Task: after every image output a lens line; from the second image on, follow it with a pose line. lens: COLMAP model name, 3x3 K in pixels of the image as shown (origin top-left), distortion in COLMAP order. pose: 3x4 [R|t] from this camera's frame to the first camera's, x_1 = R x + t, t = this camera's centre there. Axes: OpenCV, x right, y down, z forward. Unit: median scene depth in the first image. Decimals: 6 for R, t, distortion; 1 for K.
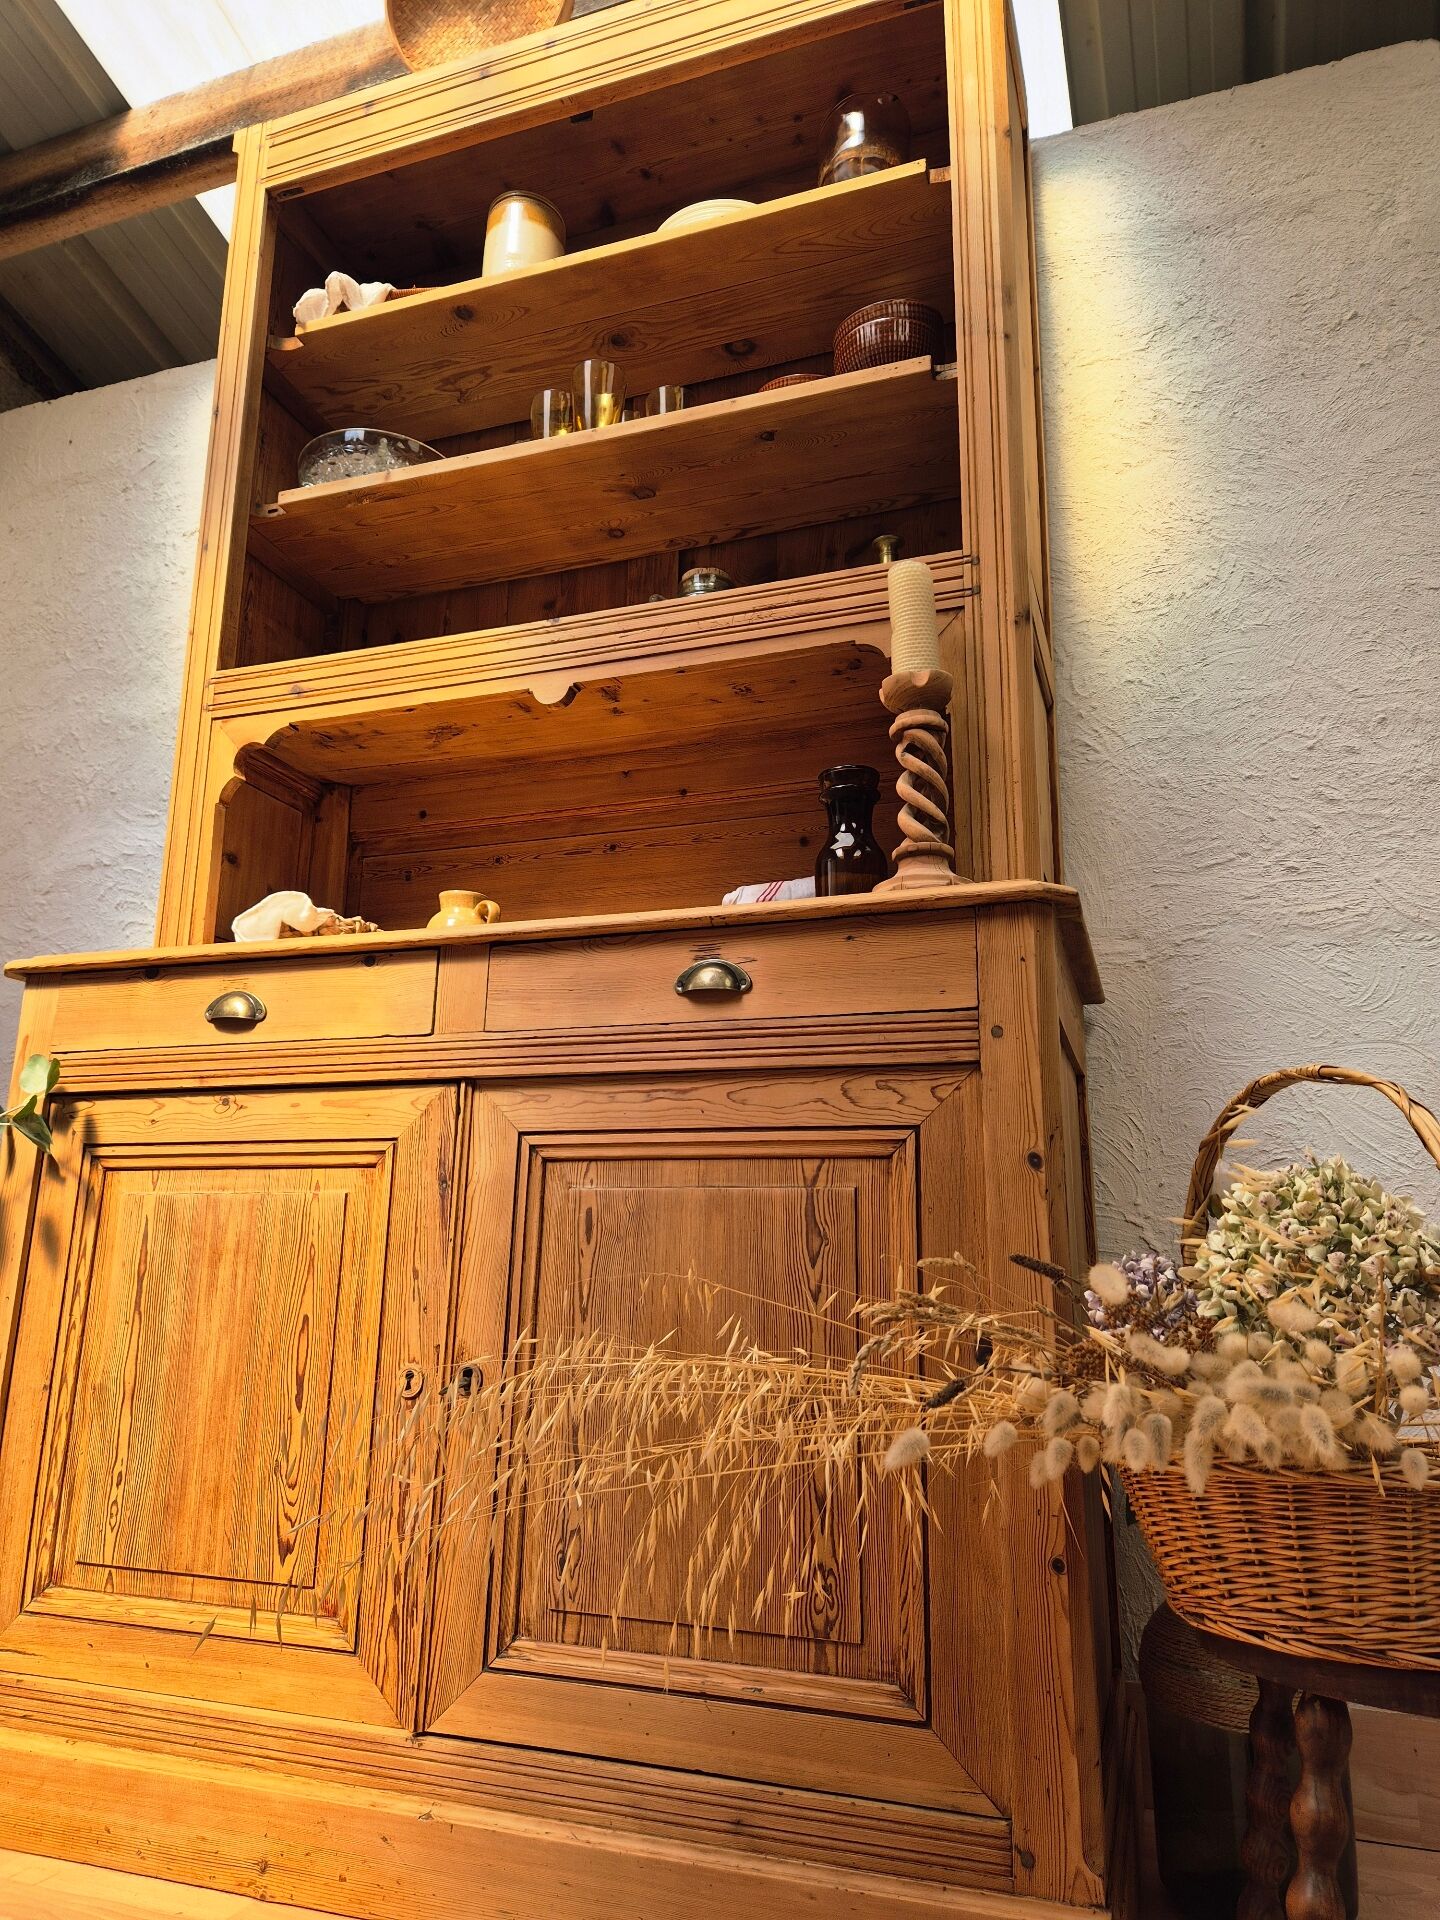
lens RADIAL K [[1294.0, 0, 718.3], [0, 1294.0, 951.4], [0, 0, 1]] dist [0.078904, -0.076737]
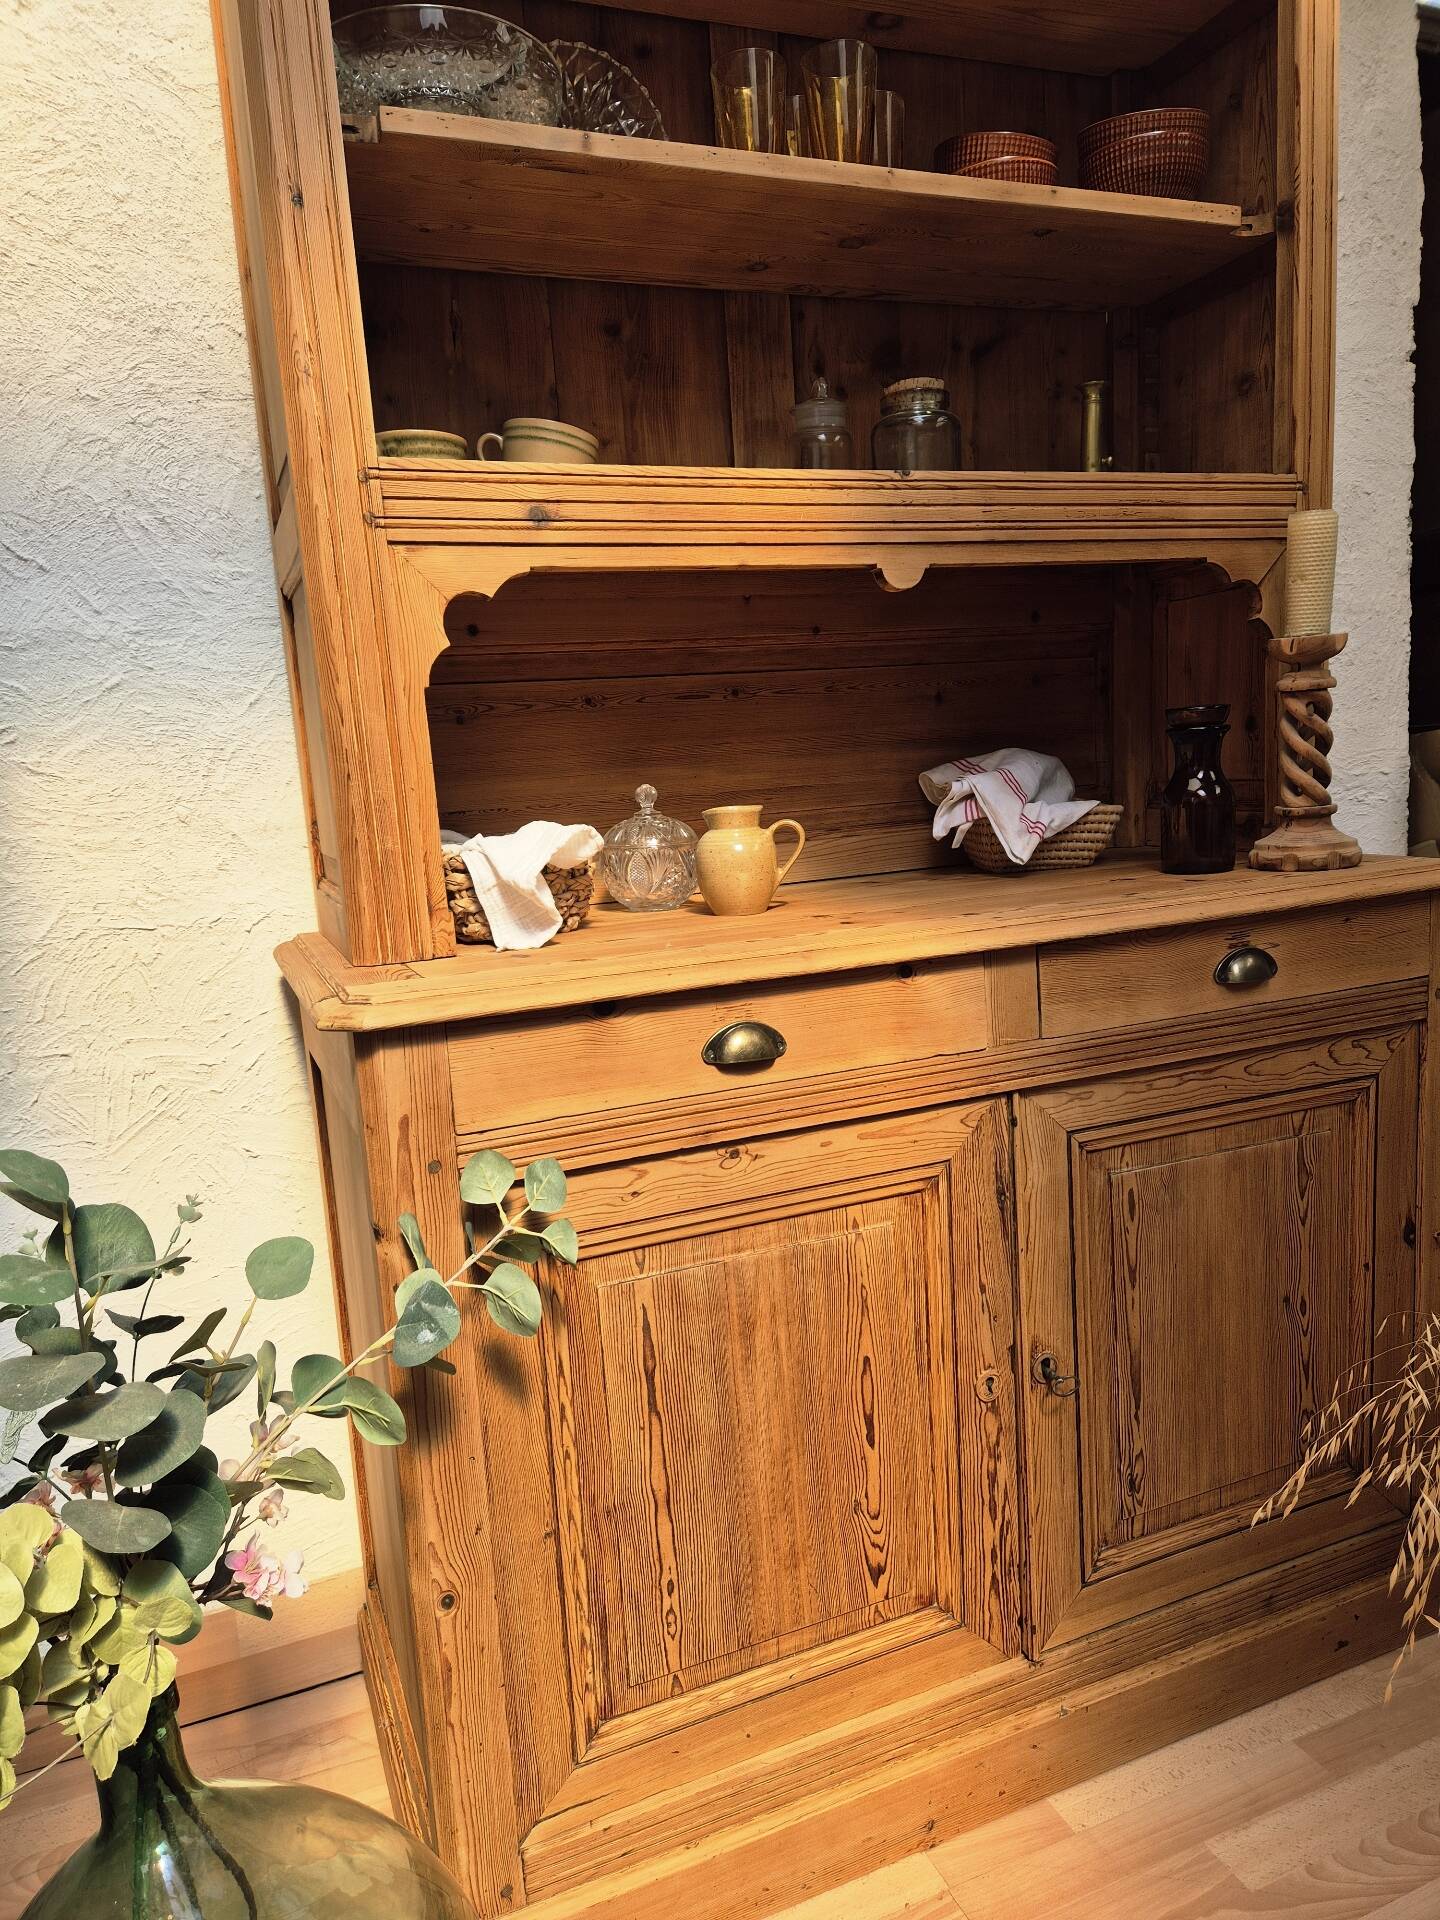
lens RADIAL K [[1294.0, 0, 721.4], [0, 1294.0, 962.5], [0, 0, 1]] dist [0.078904, -0.076737]
pose [[0.746128, -0.165930, 0.644795, -0.880027], [-0.083969, 0.937264, 0.338358, -0.266701], [-0.660487, -0.306601, 0.685386, 0.492849]]
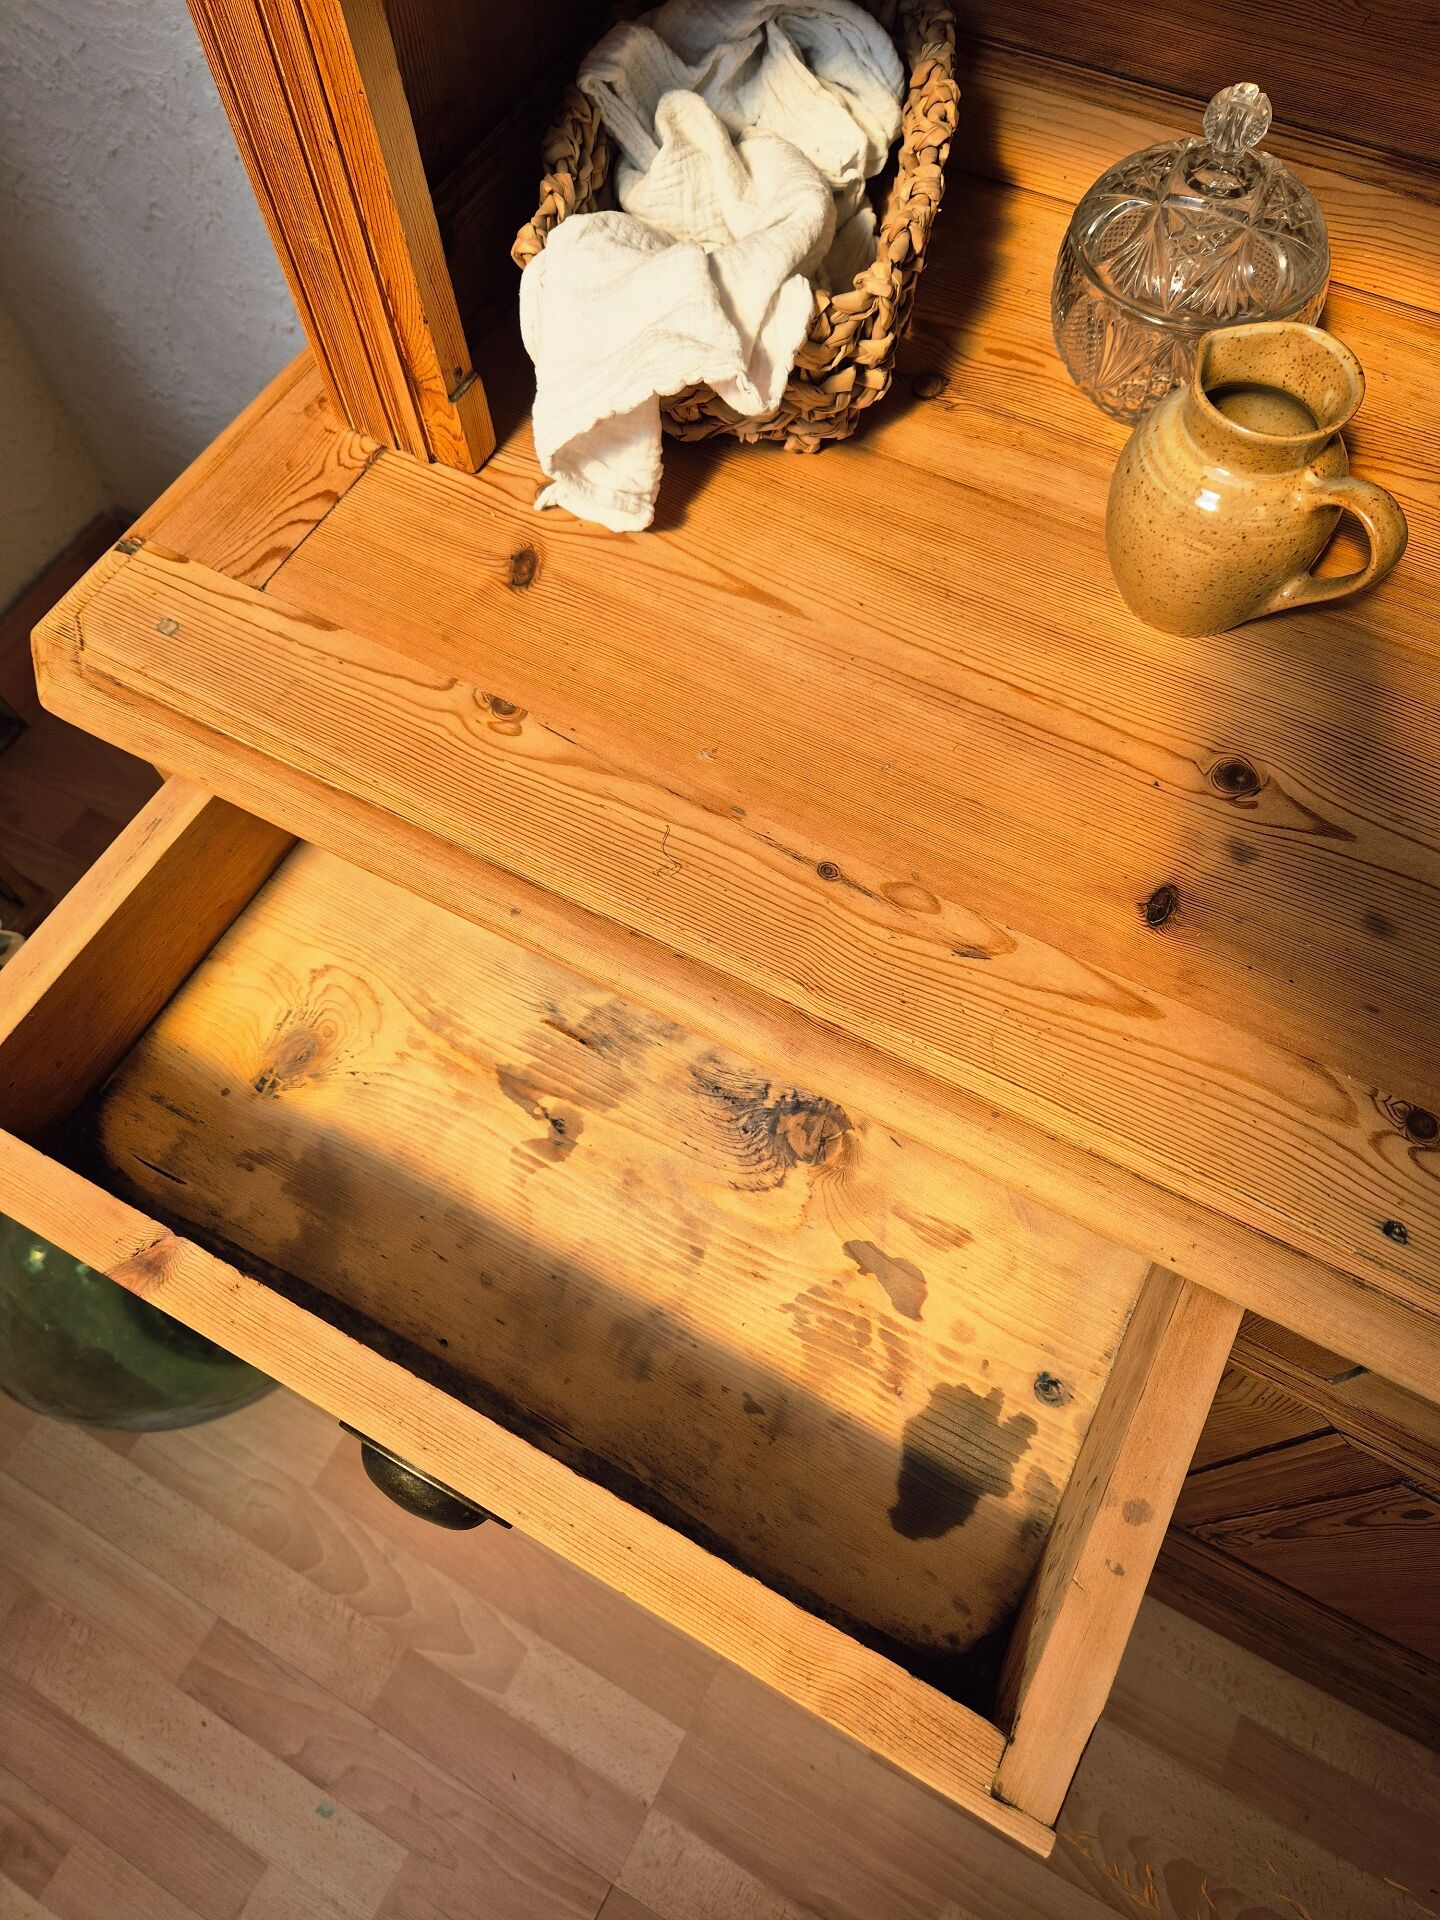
lens RADIAL K [[1316.7, 0, 716.9], [0, 1316.7, 953.2], [0, 0, 1]] dist [0.023755, -0.019577]
pose [[0.985787, 0.128550, -0.108160, -0.318485], [0.077843, 0.221021, 0.972158, -0.361552], [0.148876, -0.966760, 0.207873, 0.946169]]
